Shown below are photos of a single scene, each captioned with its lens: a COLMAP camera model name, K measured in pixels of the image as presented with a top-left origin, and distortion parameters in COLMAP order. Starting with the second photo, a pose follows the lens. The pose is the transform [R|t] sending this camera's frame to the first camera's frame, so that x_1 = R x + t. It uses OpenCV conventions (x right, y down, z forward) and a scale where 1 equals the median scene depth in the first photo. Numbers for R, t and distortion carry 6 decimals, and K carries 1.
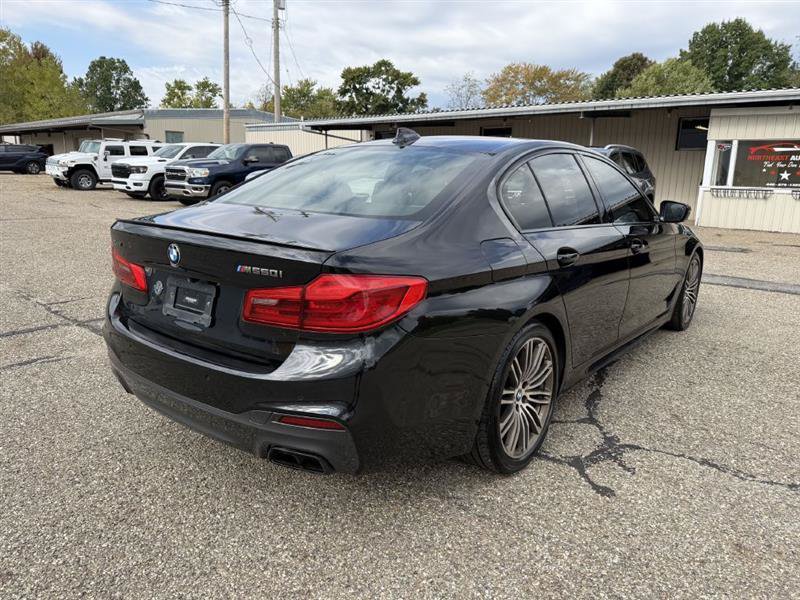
lens RADIAL K [[573.5, 0, 396.2], [0, 573.5, 301.3], [0, 0, 1]] dist [-0.003941, -0.003437]
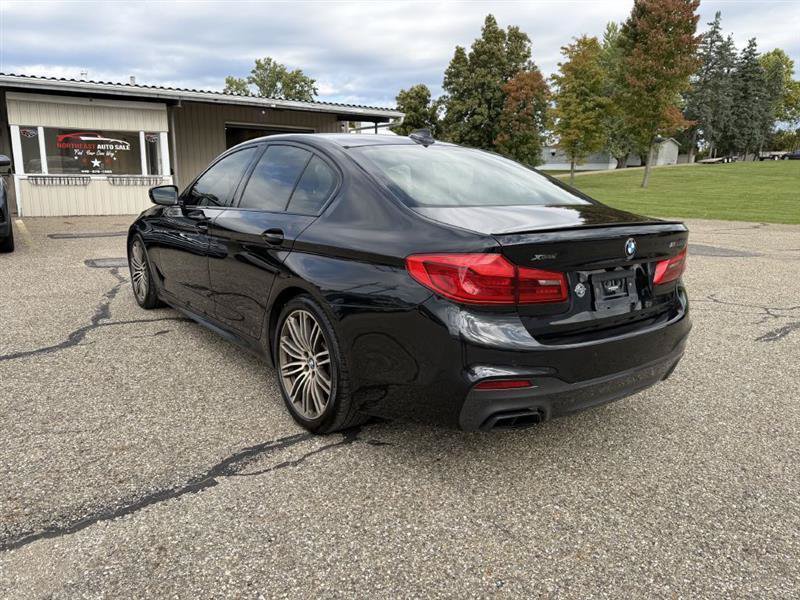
lens RADIAL K [[573.5, 0, 396.2], [0, 573.5, 301.3], [0, 0, 1]] dist [-0.003941, -0.003437]
pose [[0.271811, -0.225310, 0.935604, -0.090430], [0.201526, 0.963977, 0.173595, -0.015264], [-0.941013, 0.141363, 0.307425, 0.063053]]
